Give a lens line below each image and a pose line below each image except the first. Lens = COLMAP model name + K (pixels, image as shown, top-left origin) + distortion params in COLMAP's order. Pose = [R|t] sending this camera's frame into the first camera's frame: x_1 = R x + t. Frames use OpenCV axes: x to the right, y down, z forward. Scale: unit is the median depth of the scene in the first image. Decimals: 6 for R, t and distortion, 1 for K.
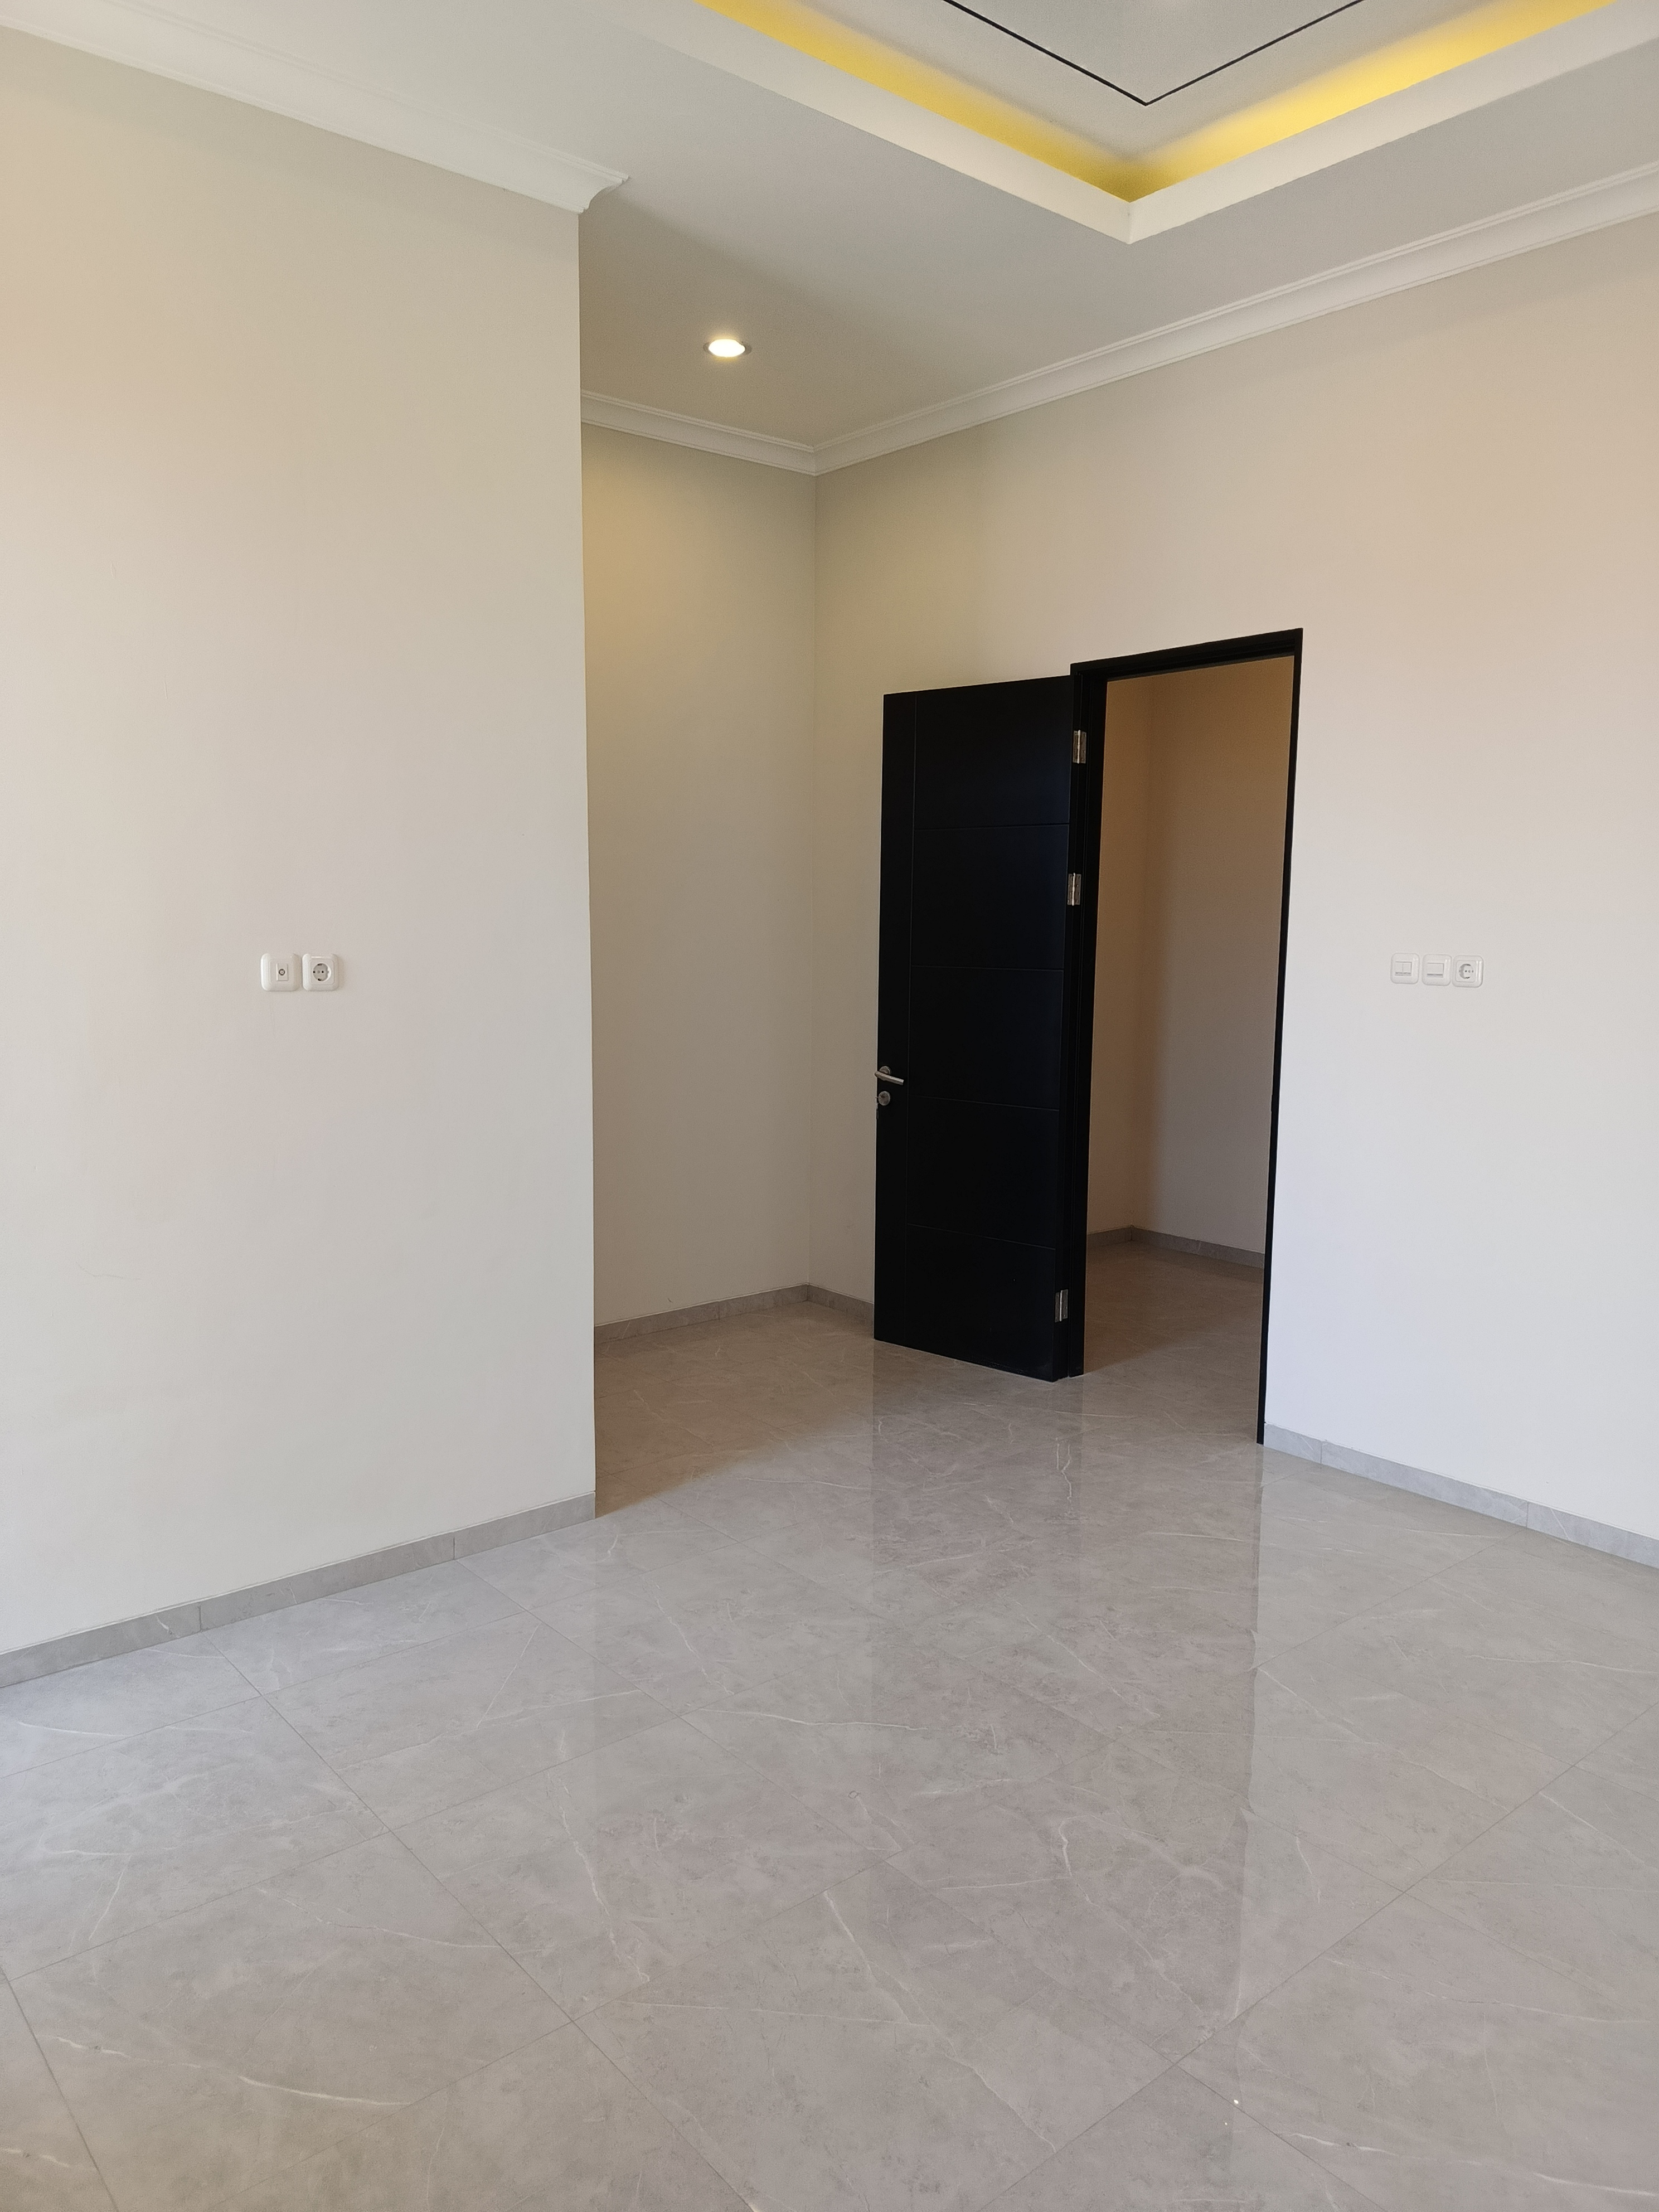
lens RADIAL K [[1573.9, 0, 829.5], [0, 1573.9, 1106.0], [0, 0, 1]] dist [0.069771, -0.065389]
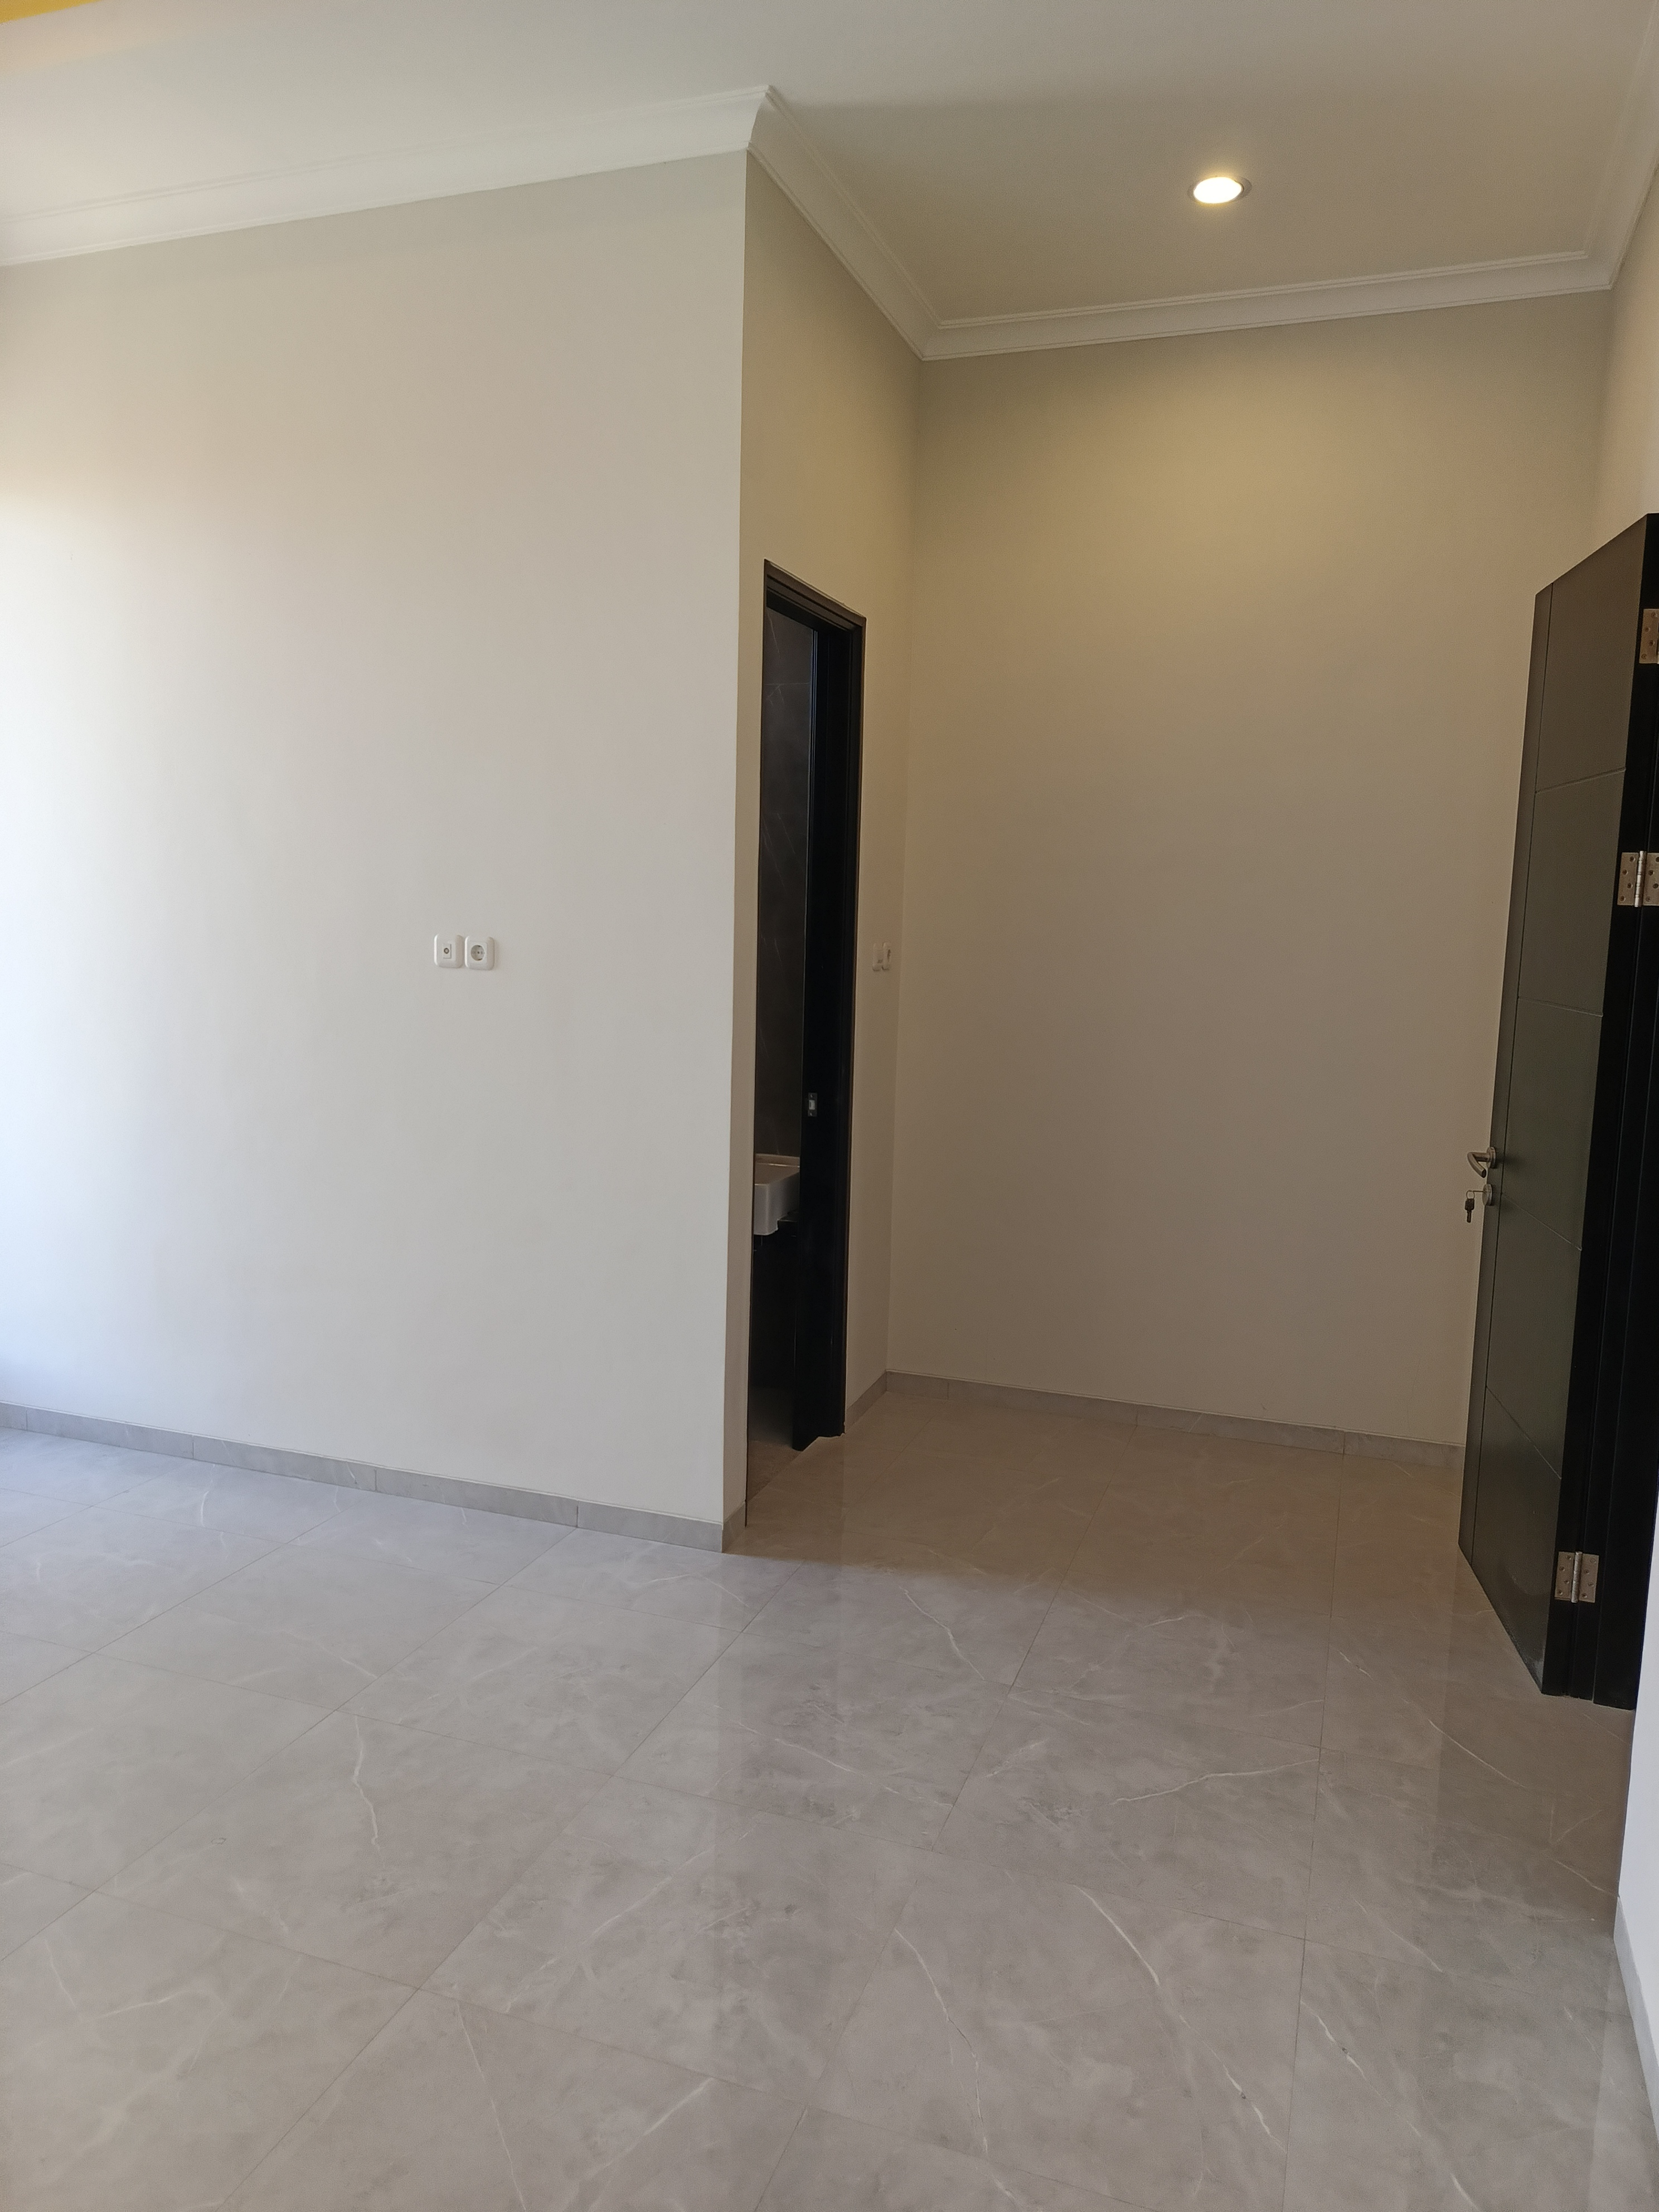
lens RADIAL K [[1573.9, 0, 829.5], [0, 1573.9, 1106.0], [0, 0, 1]] dist [0.069771, -0.065389]
pose [[0.491292, 0.114936, -0.863378, 0.768413], [-0.131297, 0.989701, 0.057040, -0.072769], [0.861042, 0.085335, 0.501323, 0.656738]]
